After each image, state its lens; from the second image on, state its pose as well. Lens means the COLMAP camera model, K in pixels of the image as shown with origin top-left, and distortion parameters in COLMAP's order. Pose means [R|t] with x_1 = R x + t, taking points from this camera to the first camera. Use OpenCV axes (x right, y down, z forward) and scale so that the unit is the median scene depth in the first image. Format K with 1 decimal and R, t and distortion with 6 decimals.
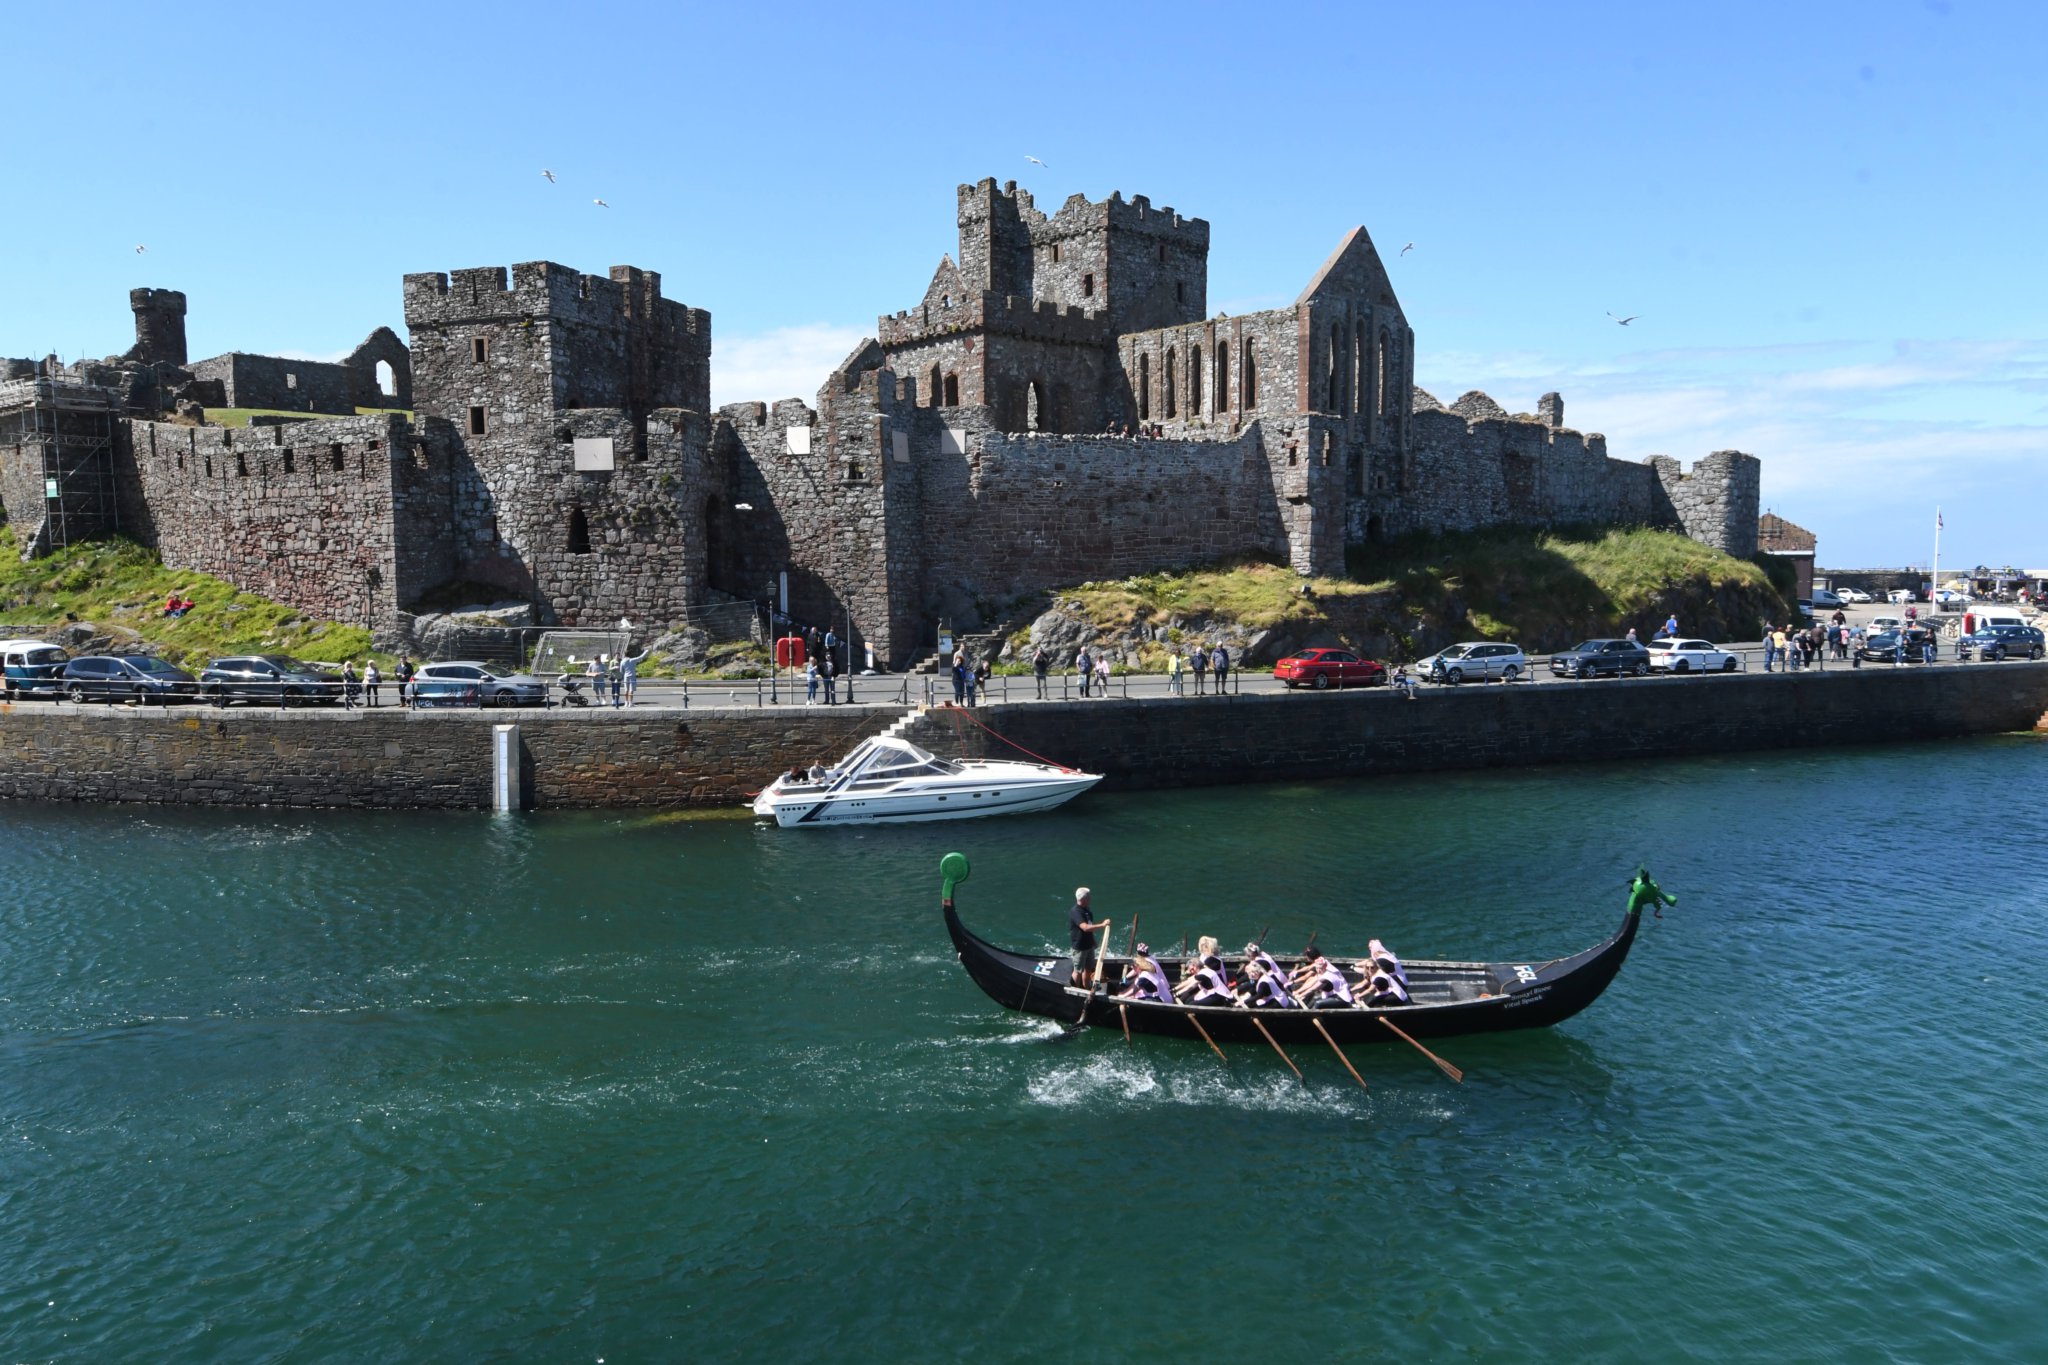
lens RADIAL K [[1373.1, 0, 1027.7], [0, 1373.1, 699.3], [0, 0, 1]] dist [0.063262, -0.068462]
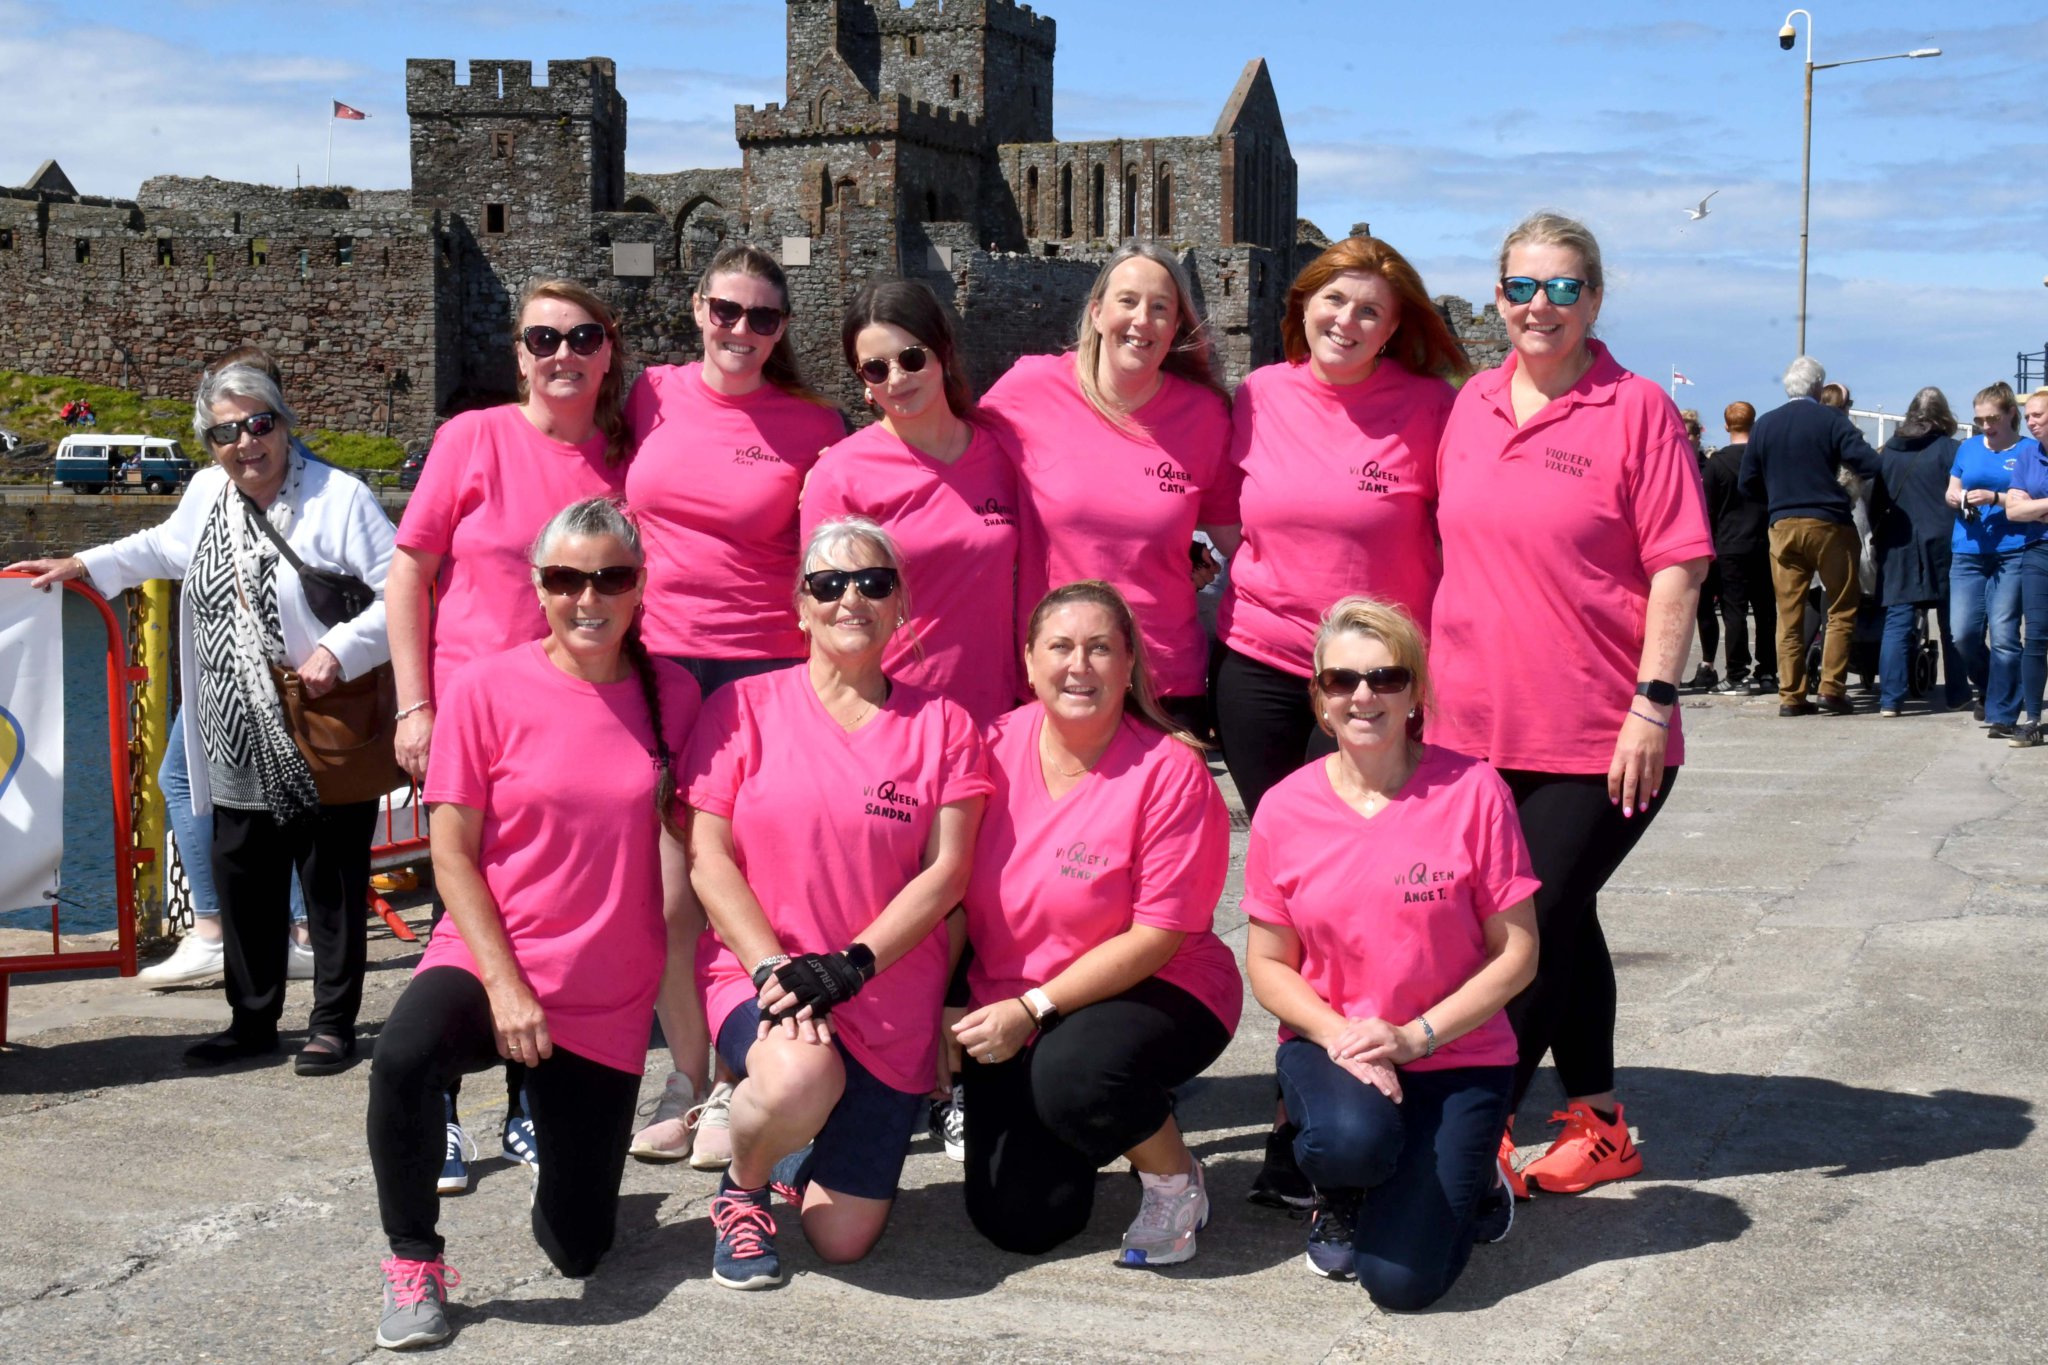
lens RADIAL K [[2715.2, 0, 1024.0], [0, 2715.2, 682.5], [0, 0, 1]] dist [-0.021296, 0.078865]
pose [[0.923040, -0.016306, 0.384358, -0.746508], [0.021918, 0.999707, -0.010226, 0.135824], [-0.384079, 0.017863, 0.923127, -0.802628]]
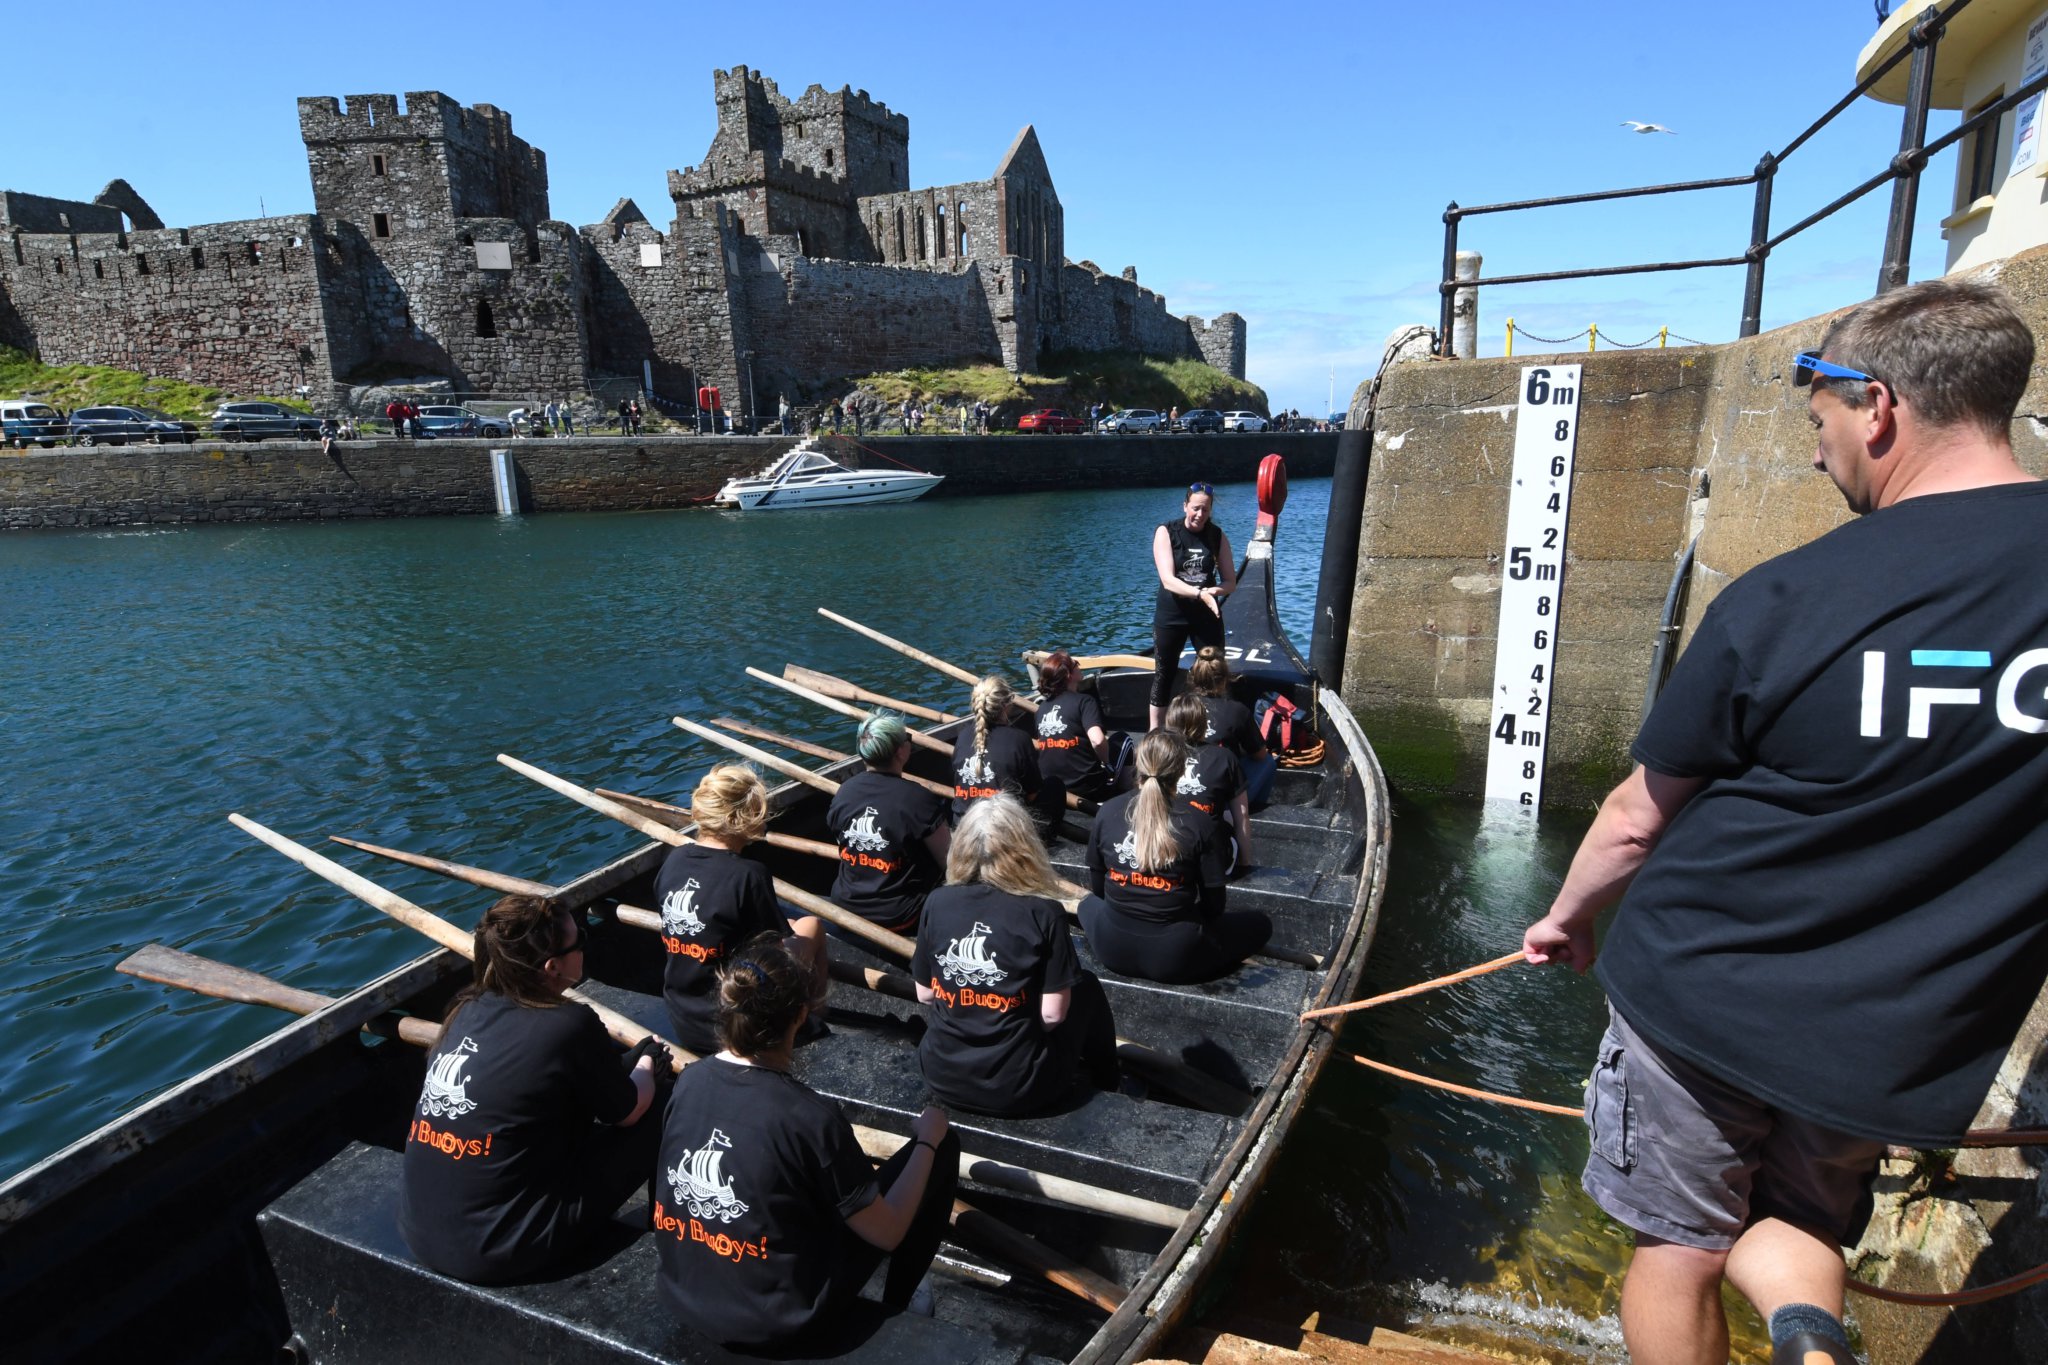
lens RADIAL K [[1057.9, 0, 1031.3], [0, 1057.9, 696.6], [0, 0, 1]] dist [0.047208, -0.052178]
pose [[0.941649, -0.088762, 0.324682, -0.190616], [0.044973, 0.989133, 0.139978, 0.100614], [-0.333579, -0.117208, 0.935408, -0.120106]]
